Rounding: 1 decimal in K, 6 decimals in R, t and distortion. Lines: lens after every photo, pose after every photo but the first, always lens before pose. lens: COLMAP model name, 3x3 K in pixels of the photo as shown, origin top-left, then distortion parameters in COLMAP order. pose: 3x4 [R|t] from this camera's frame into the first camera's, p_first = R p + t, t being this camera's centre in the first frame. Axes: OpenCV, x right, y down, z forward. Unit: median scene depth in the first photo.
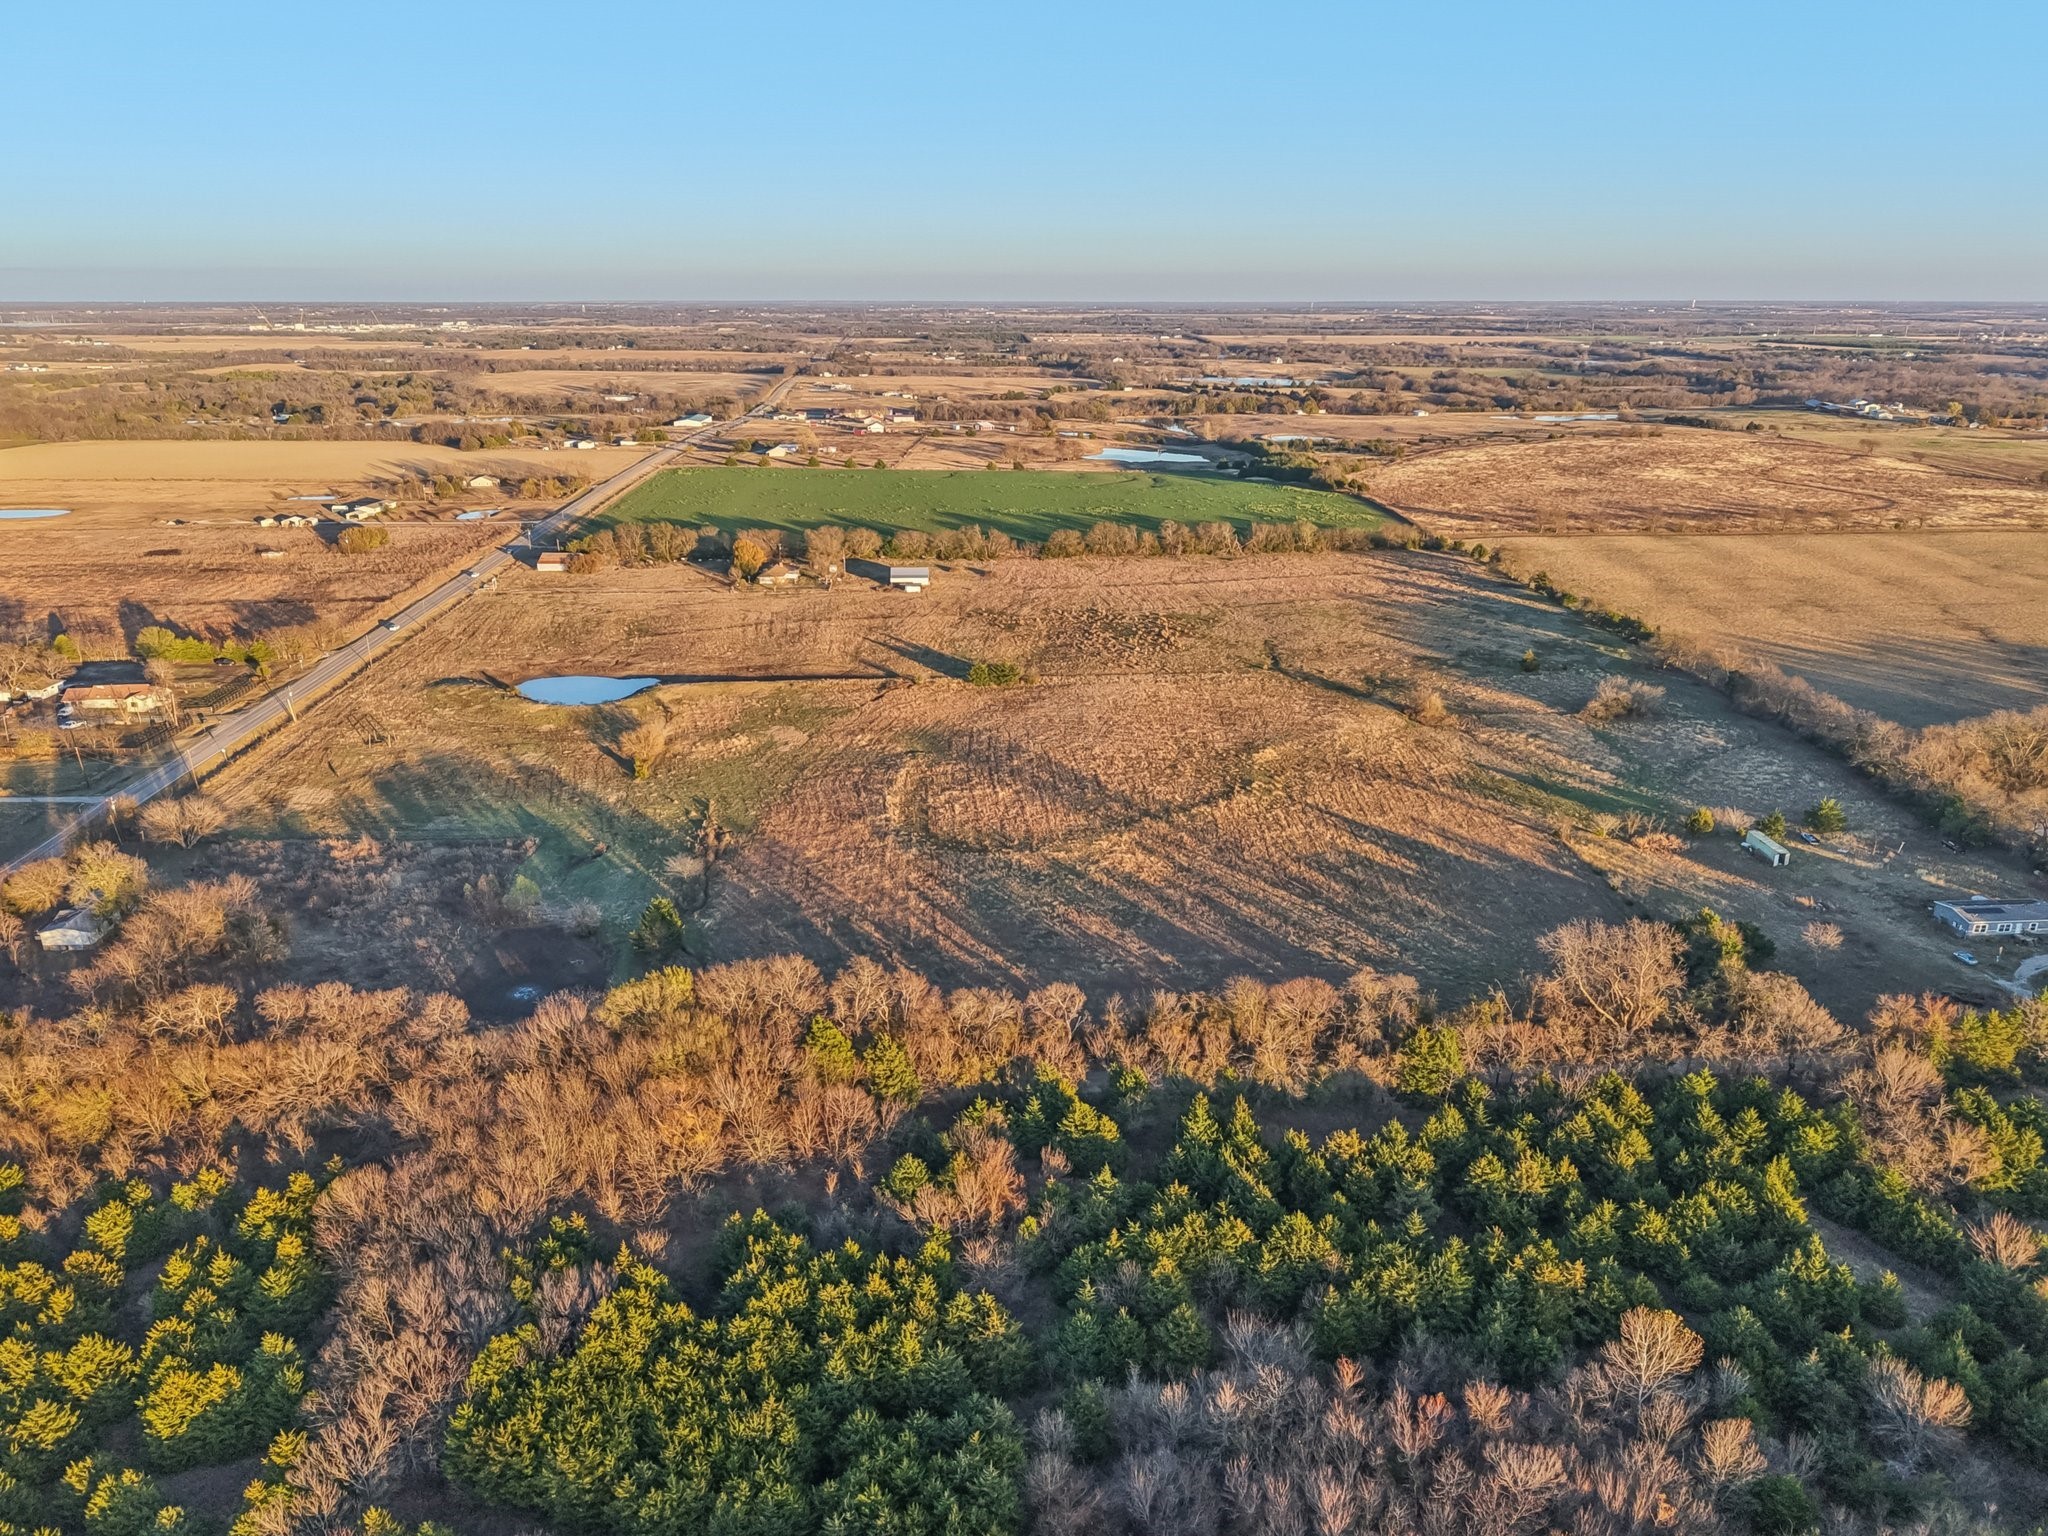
lens RADIAL K [[1421.0, 0, 1024.0], [0, 1421.0, 768.0], [0, 0, 1]] dist [0.057324, -0.084613]
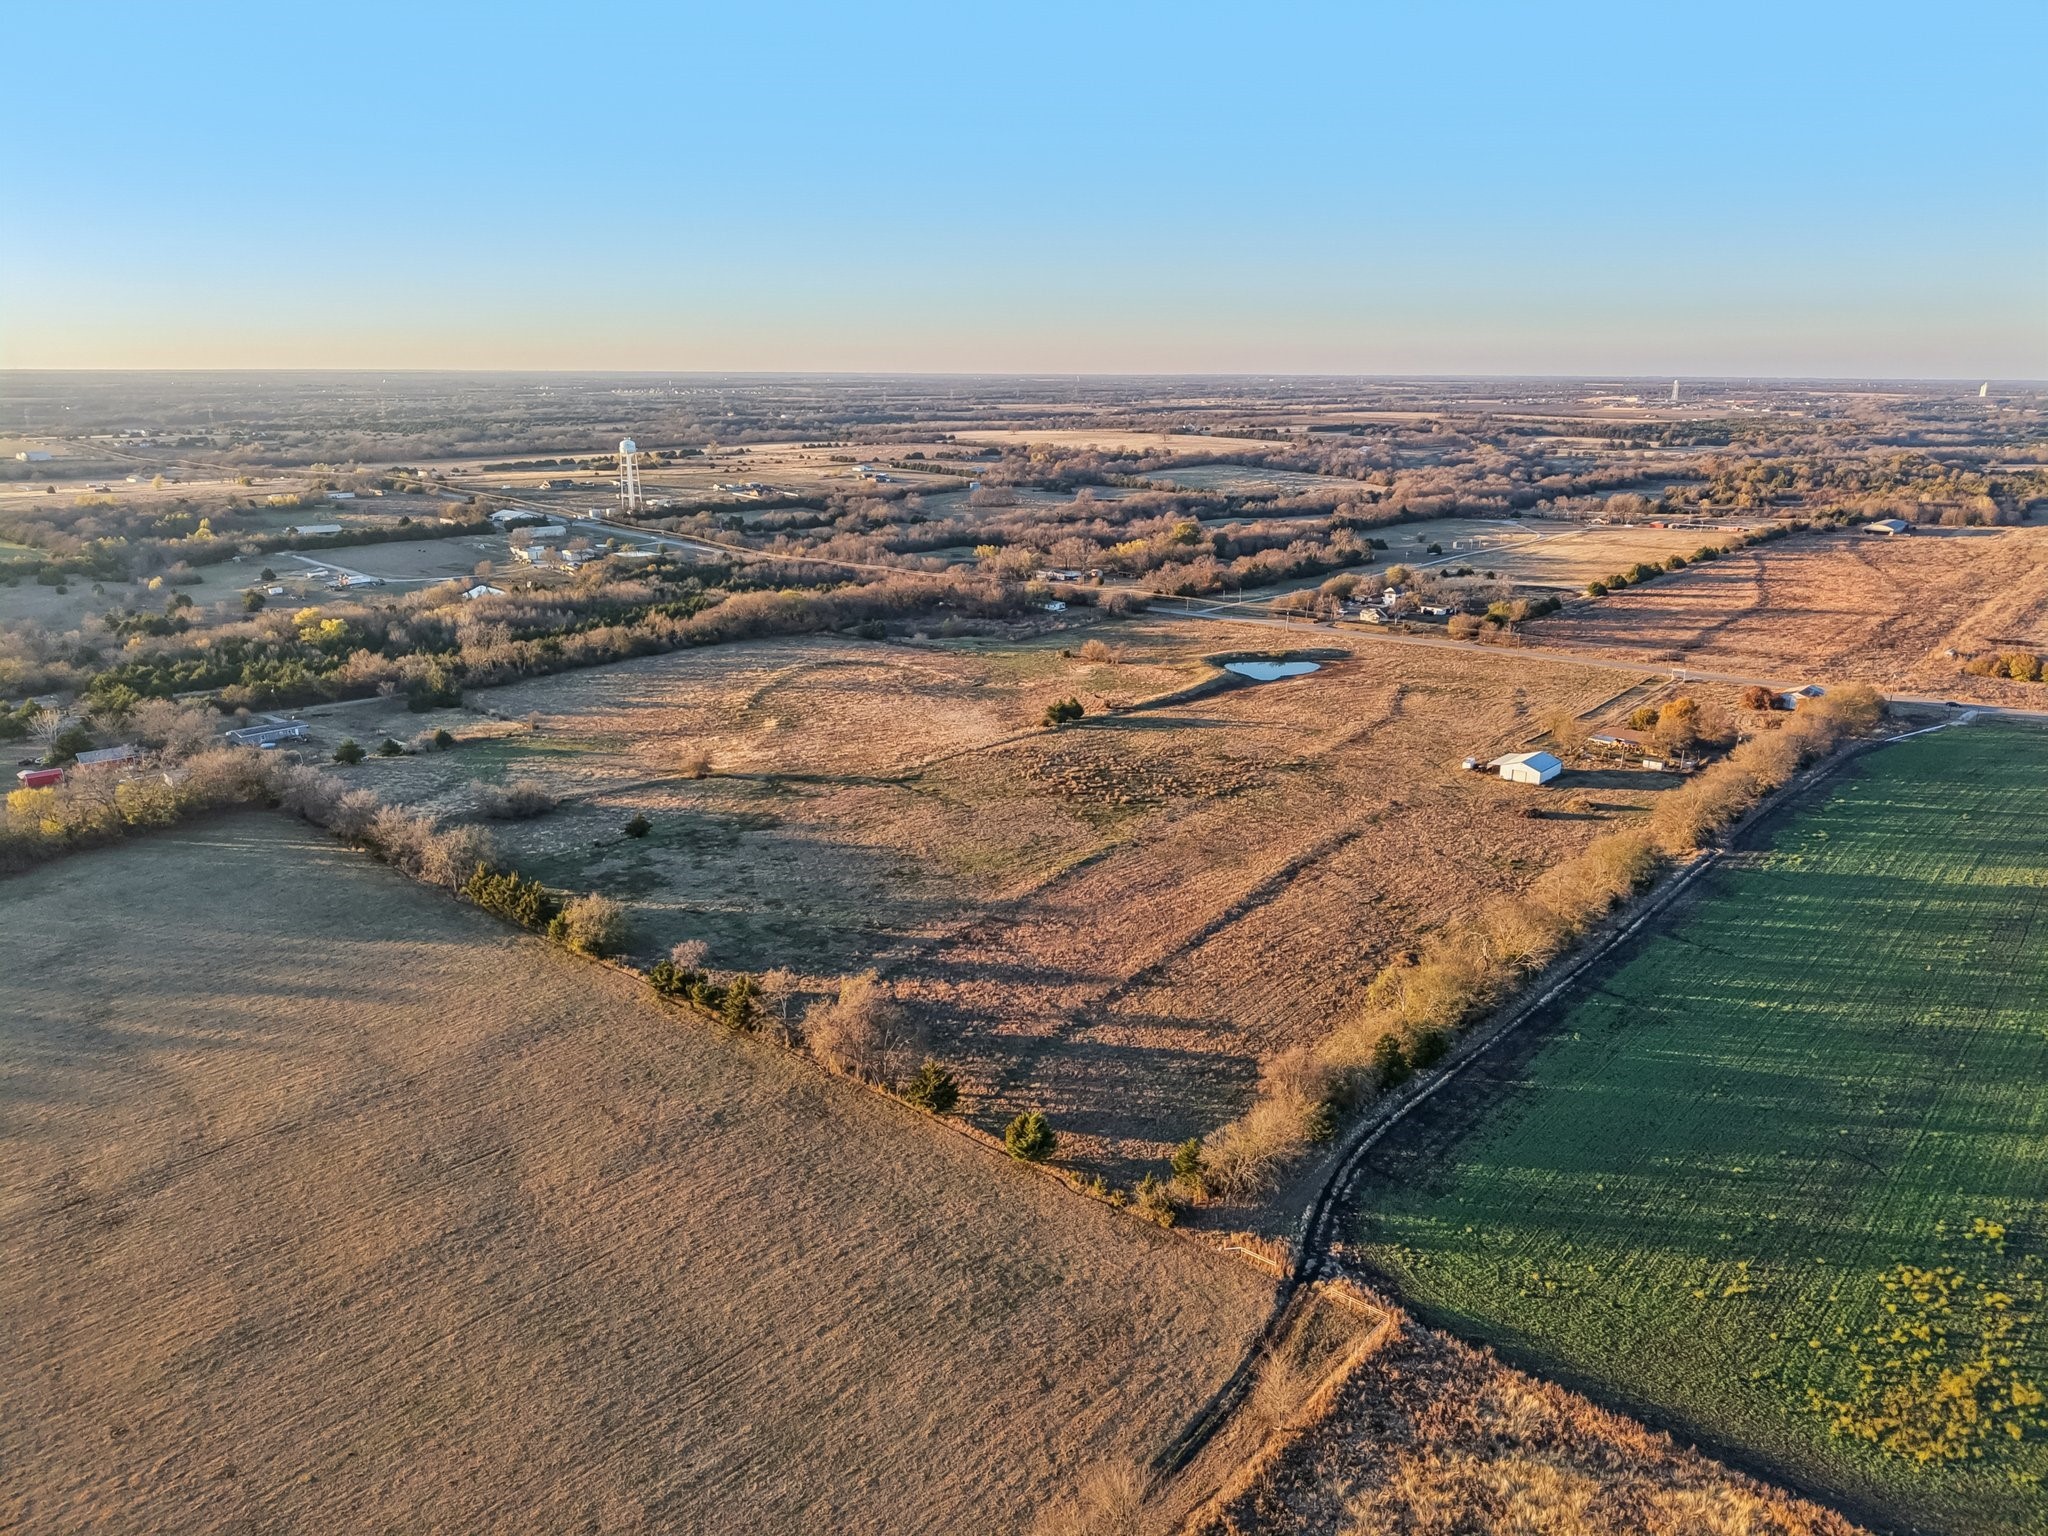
lens RADIAL K [[1387.3, 0, 1024.0], [0, 1387.3, 768.0], [0, 0, 1]] dist [0.040642, -0.051283]
pose [[-0.711529, 0.190426, -0.676361, 0.855609], [-0.225760, 0.849585, 0.476695, -0.618742], [0.665402, 0.491877, -0.561514, 1.860480]]
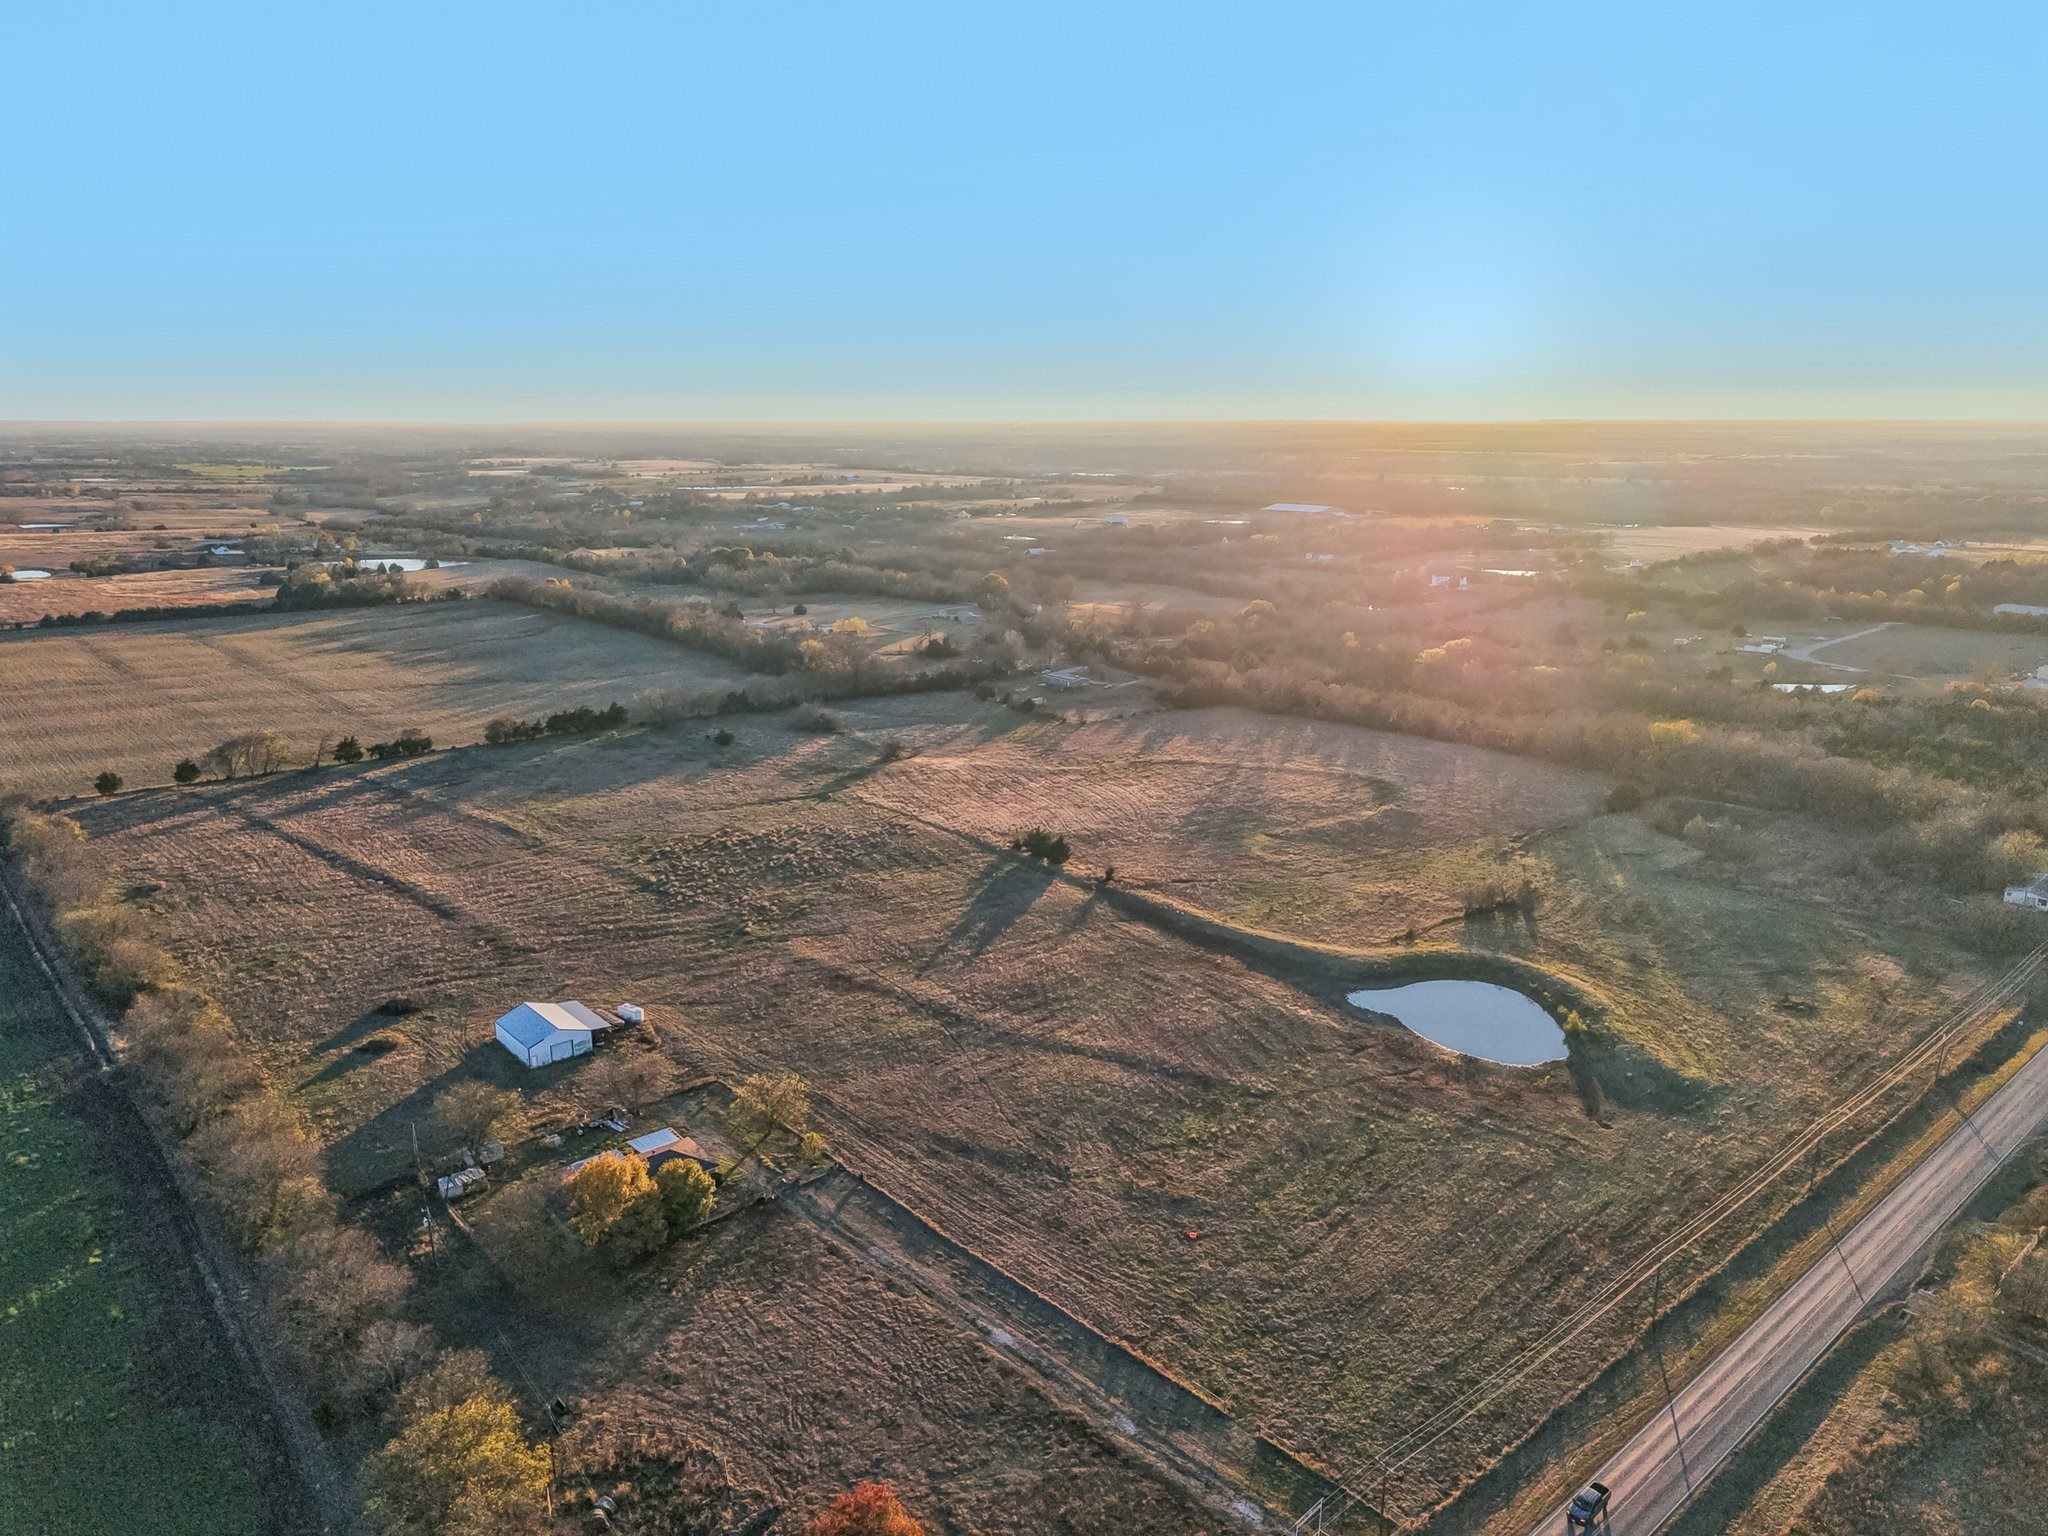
lens RADIAL K [[1387.3, 0, 1024.0], [0, 1387.3, 768.0], [0, 0, 1]] dist [0.040642, -0.051283]
pose [[-0.610785, -0.196732, 0.766967, -0.747234], [0.250467, 0.870897, 0.422853, -0.538182], [-0.751138, 0.450372, -0.482656, 1.616923]]
